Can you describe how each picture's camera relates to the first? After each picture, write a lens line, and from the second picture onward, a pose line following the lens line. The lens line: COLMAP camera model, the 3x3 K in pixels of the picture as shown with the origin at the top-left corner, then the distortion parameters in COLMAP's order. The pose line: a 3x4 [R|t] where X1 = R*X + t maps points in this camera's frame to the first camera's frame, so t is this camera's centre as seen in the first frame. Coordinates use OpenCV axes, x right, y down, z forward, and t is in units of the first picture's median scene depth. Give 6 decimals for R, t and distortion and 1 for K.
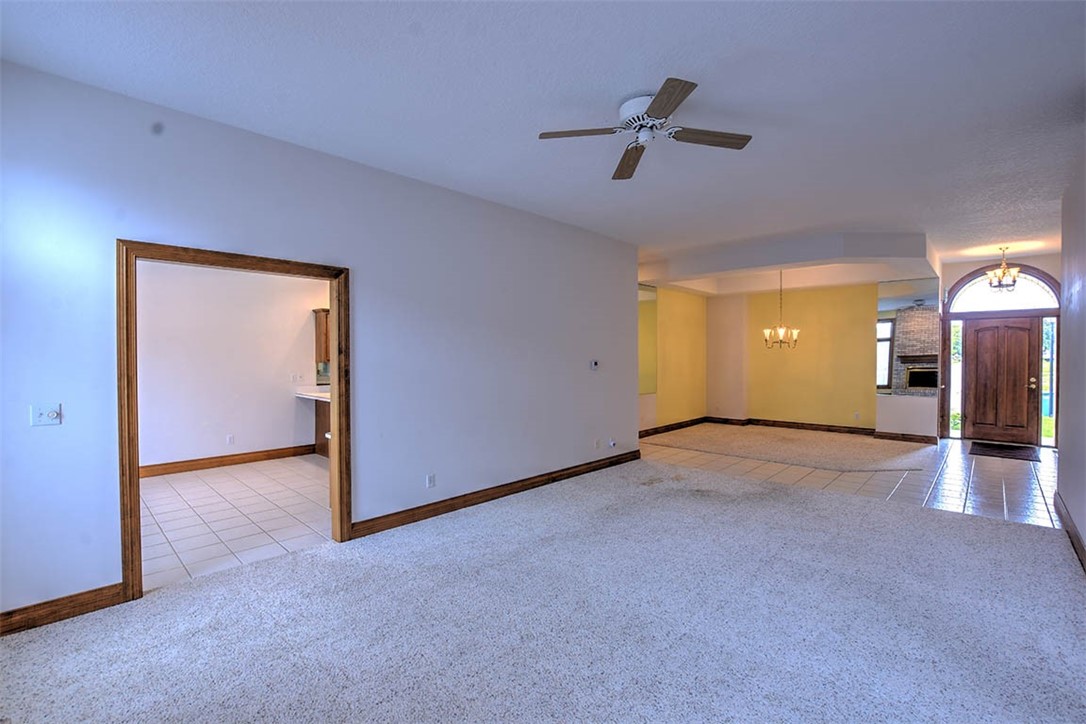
lens RADIAL K [[480.3, 0, 549.6], [0, 480.3, 359.1], [0, 0, 1]] dist [-0.022181, 0.000459]
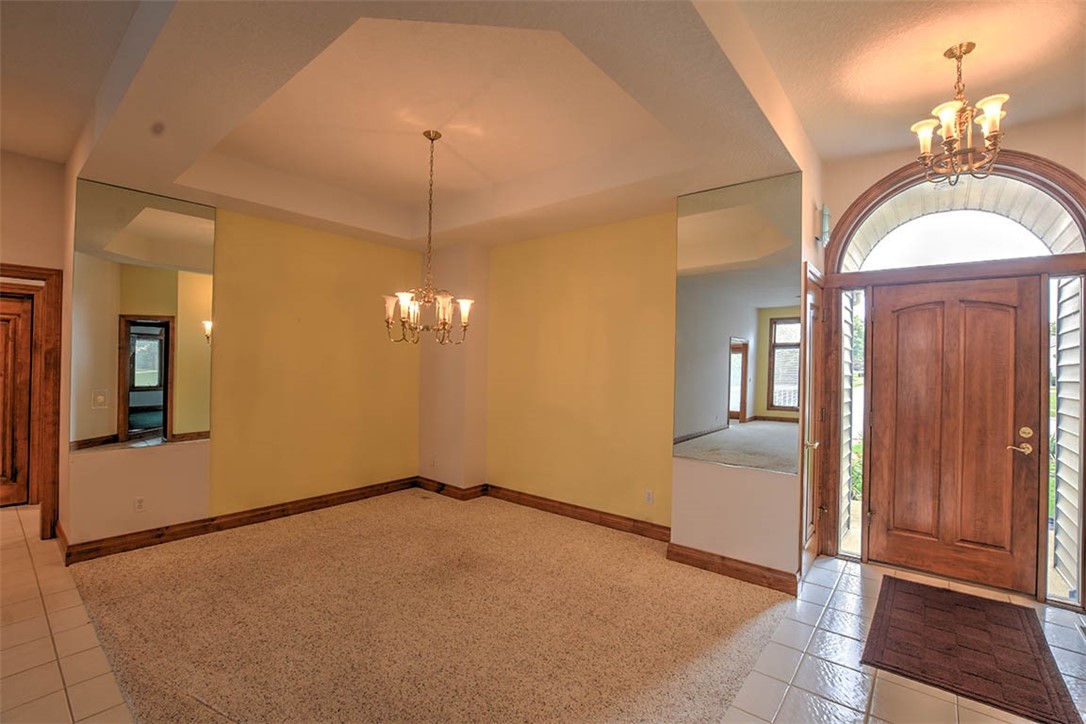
lens RADIAL K [[472.4, 0, 546.8], [0, 472.4, 354.5], [0, 0, 1]] dist [-0.023794, -0.000039]
pose [[0.997029, 0.016723, 0.075184, 0.584086], [-0.015014, 0.999617, -0.023241, -0.007253], [-0.075544, 0.022043, 0.996899, 0.630453]]
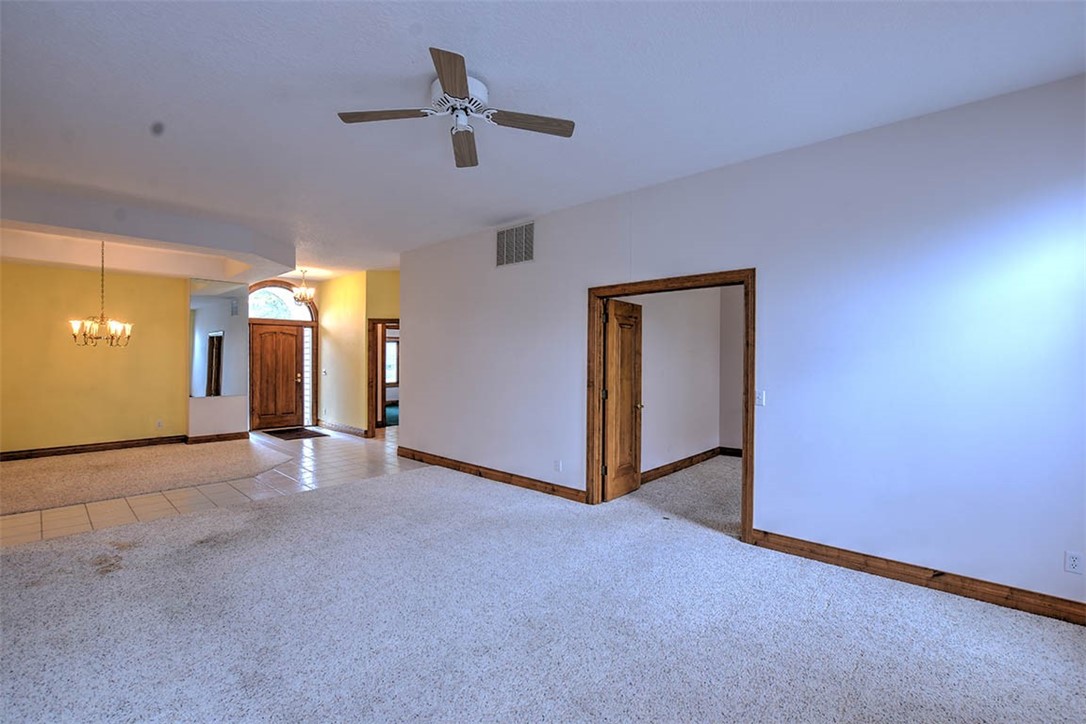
lens RADIAL K [[480.3, 0, 549.6], [0, 480.3, 359.1], [0, 0, 1]] dist [-0.022181, 0.000459]
pose [[-0.011865, -0.004411, 0.999920, -0.281075], [0.007036, 0.999965, 0.004494, -0.001433], [-0.999905, 0.007089, -0.011833, 0.325413]]
